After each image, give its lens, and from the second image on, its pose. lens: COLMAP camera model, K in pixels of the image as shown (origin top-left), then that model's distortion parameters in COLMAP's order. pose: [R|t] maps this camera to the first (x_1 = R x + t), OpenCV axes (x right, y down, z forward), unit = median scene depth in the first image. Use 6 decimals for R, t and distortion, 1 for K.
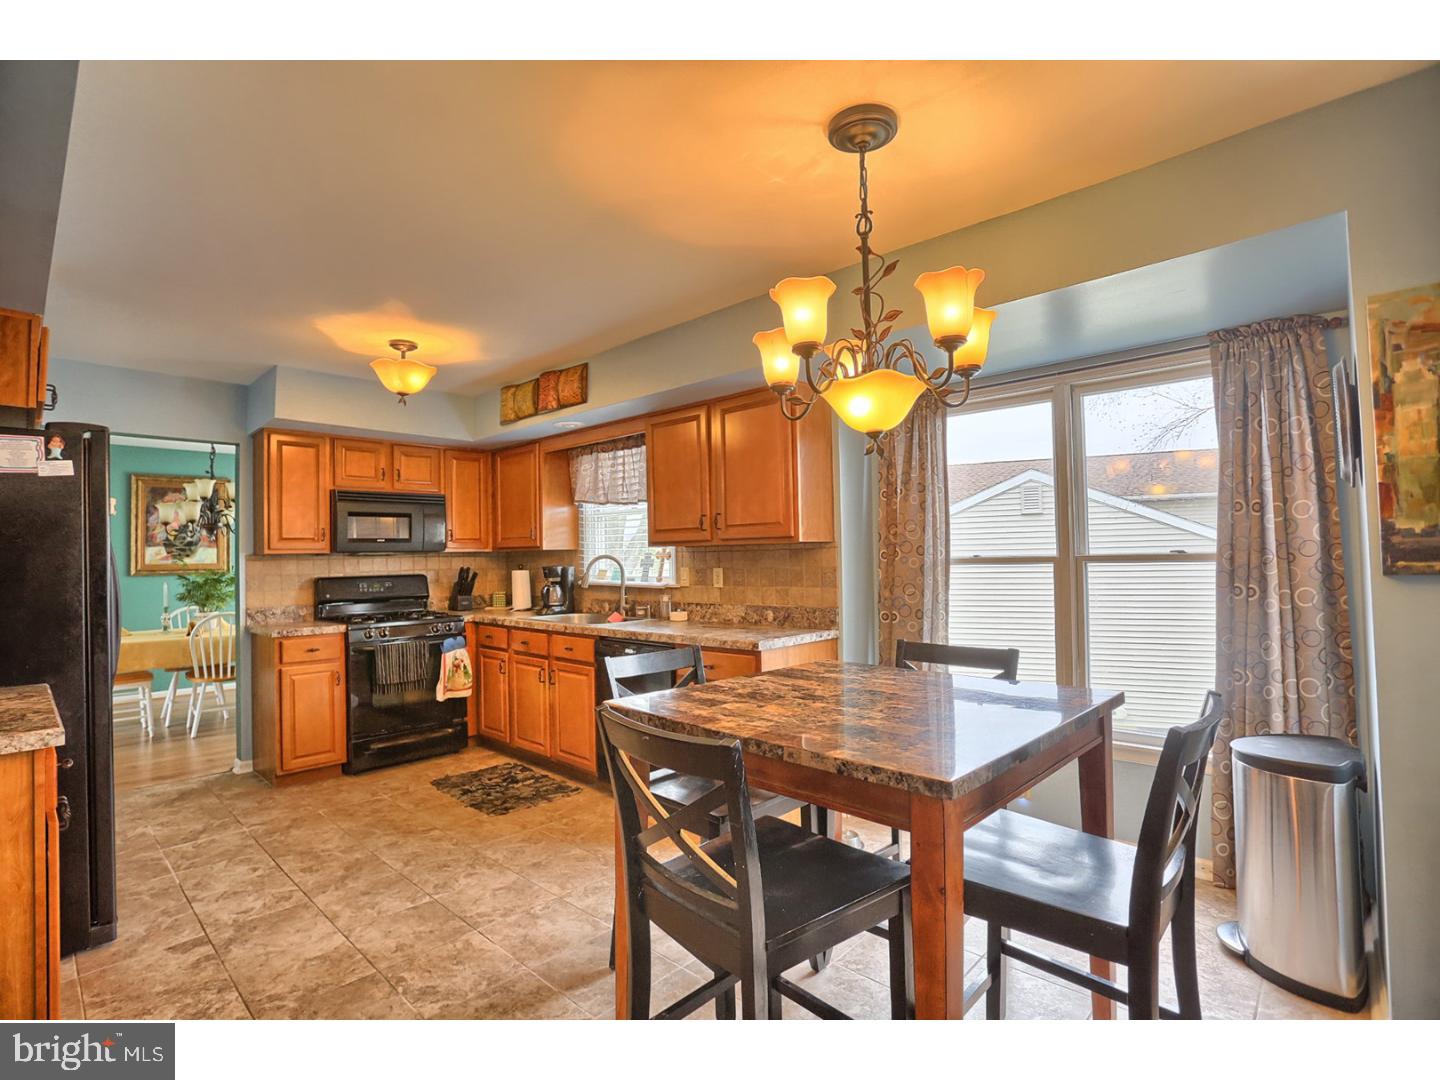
lens RADIAL K [[701.5, 0, 698.9], [0, 701.5, 540.0], [0, 0, 1]] dist [-0.071984, 0.026615]
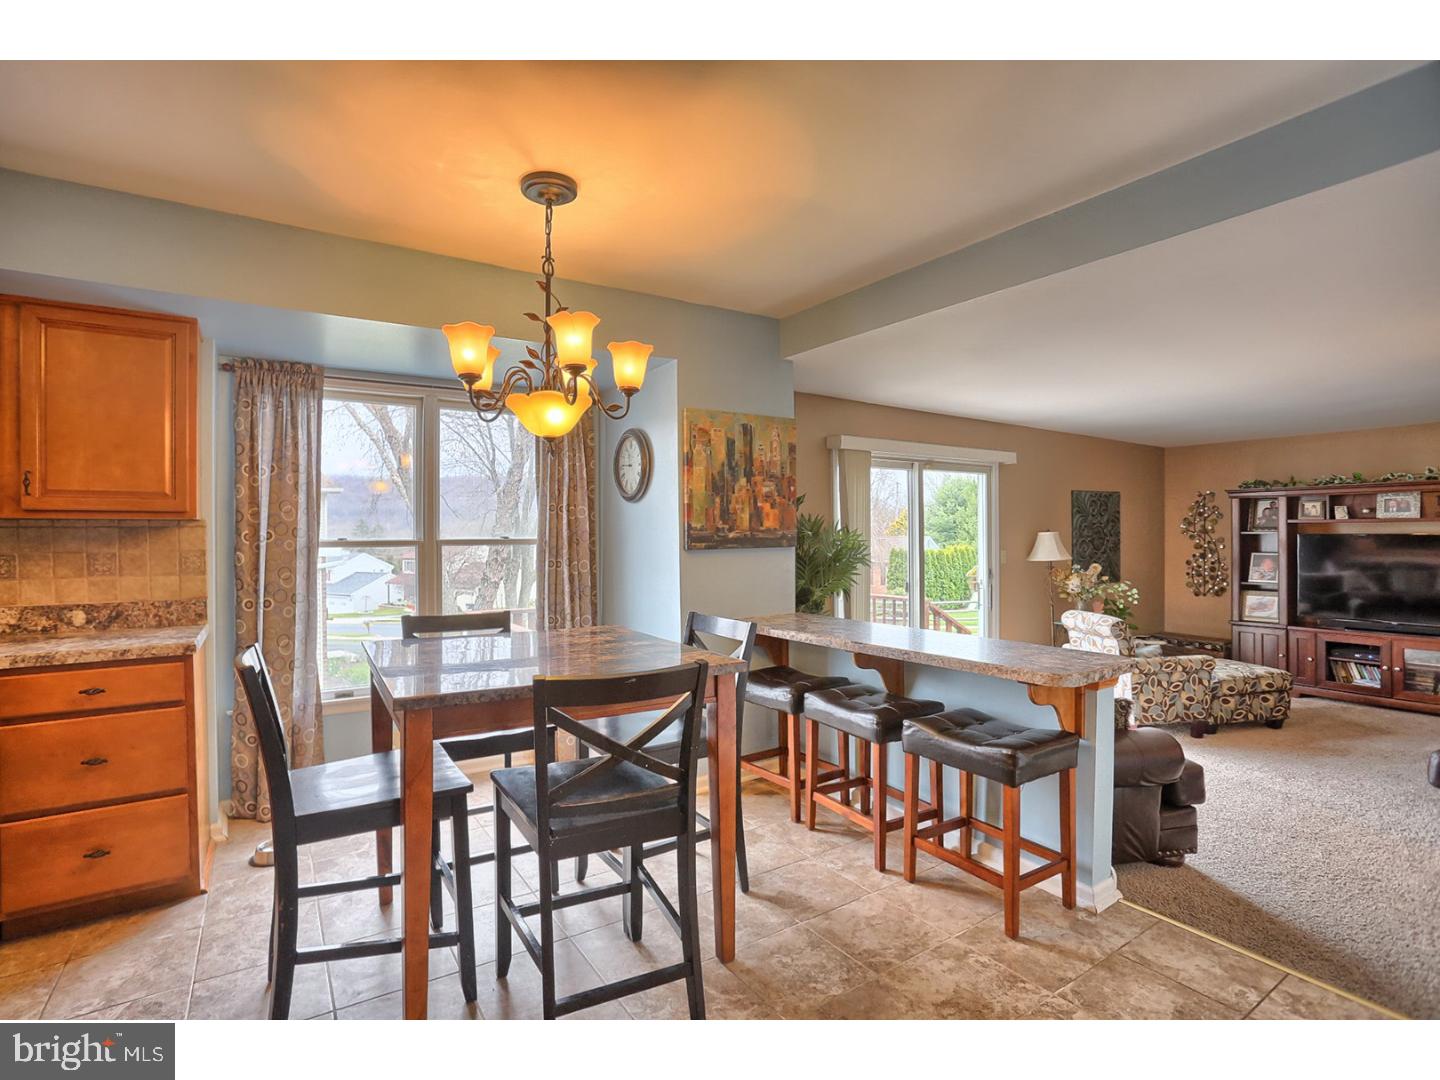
lens RADIAL K [[701.5, 0, 698.9], [0, 701.5, 540.0], [0, 0, 1]] dist [-0.071984, 0.026615]
pose [[0.226739, 0.010743, 0.973896, -0.370607], [-0.025494, 0.999662, -0.005092, 0.012360], [-0.973622, -0.023674, 0.226936, 0.185739]]
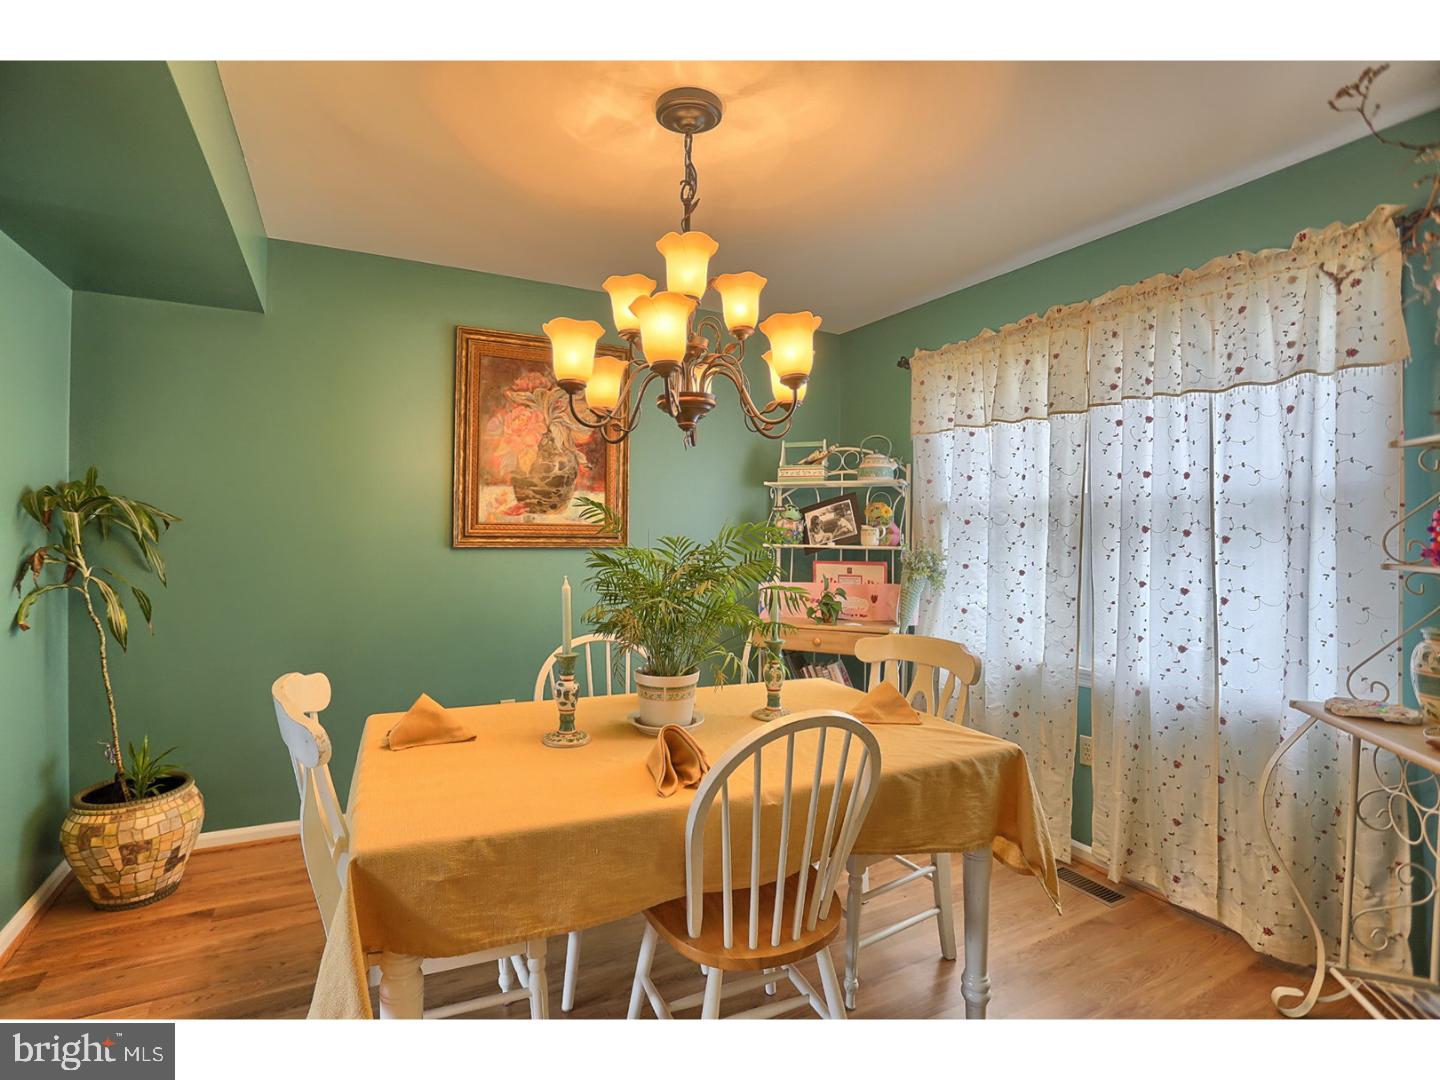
lens RADIAL K [[701.5, 0, 698.9], [0, 701.5, 540.0], [0, 0, 1]] dist [-0.071984, 0.026615]
pose [[0.946640, 0.020219, -0.321657, -0.782993], [-0.011225, 0.999493, 0.029793, 0.048342], [0.322096, -0.024593, 0.946387, 0.893521]]
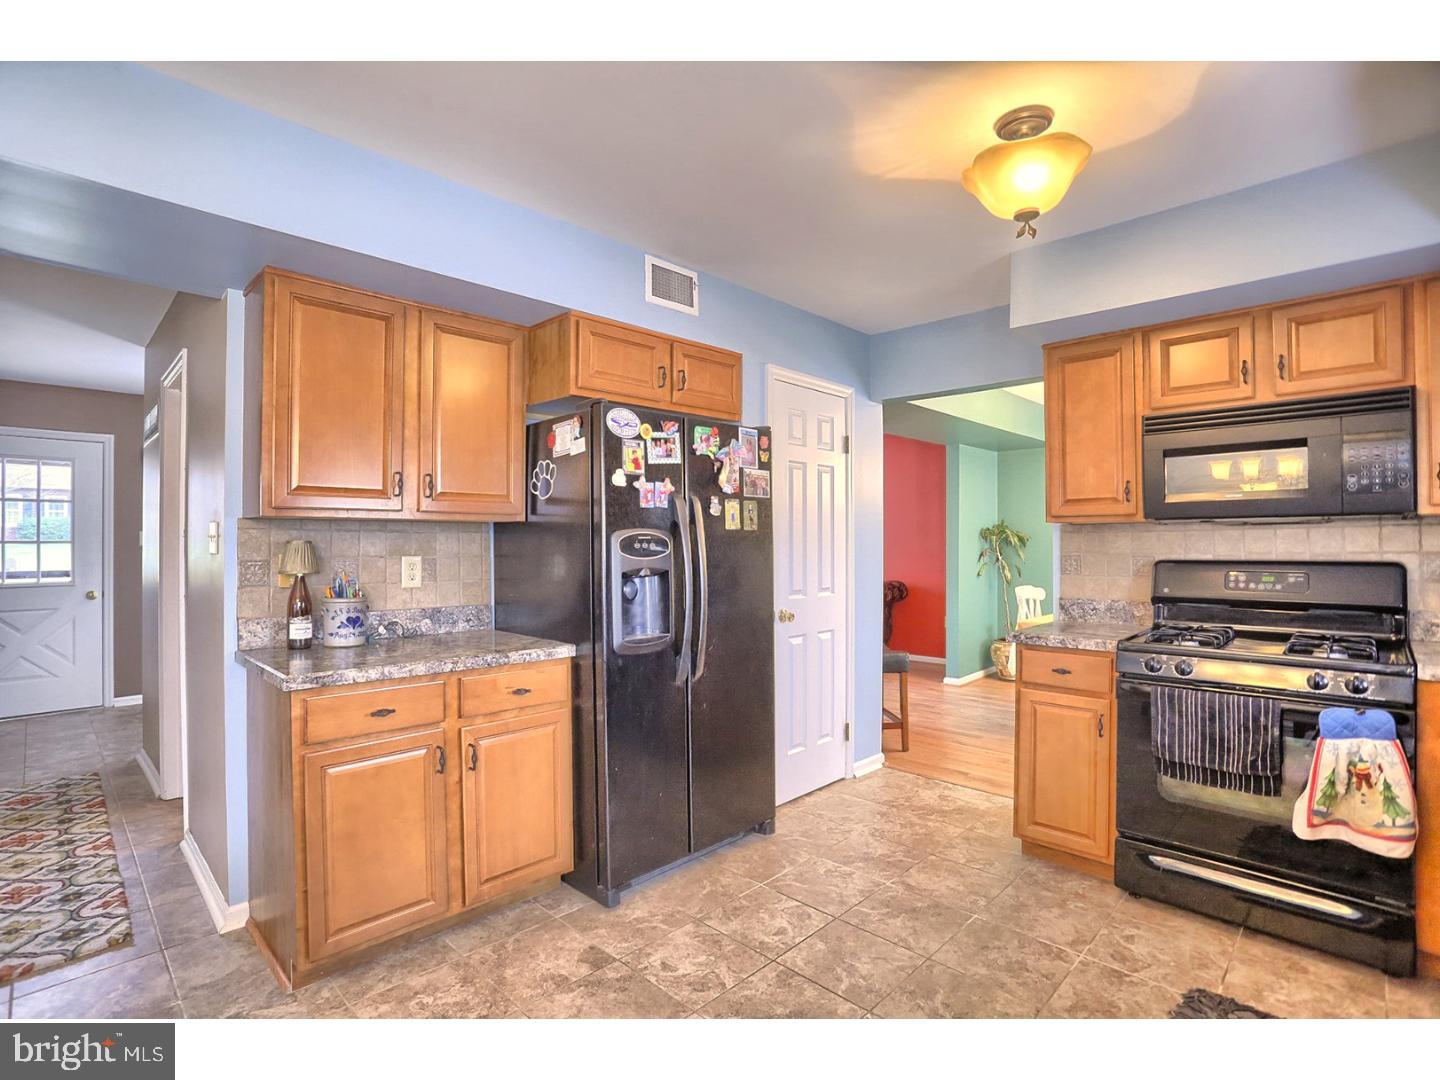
lens RADIAL K [[692.2, 0, 695.8], [0, 692.2, 541.2], [0, 0, 1]] dist [-0.065743, 0.024909]
pose [[-0.019399, 0.016967, -0.999668, 0.074532], [0.028785, 0.999451, 0.016405, 0.016179], [0.999397, -0.028457, -0.019877, 0.614951]]
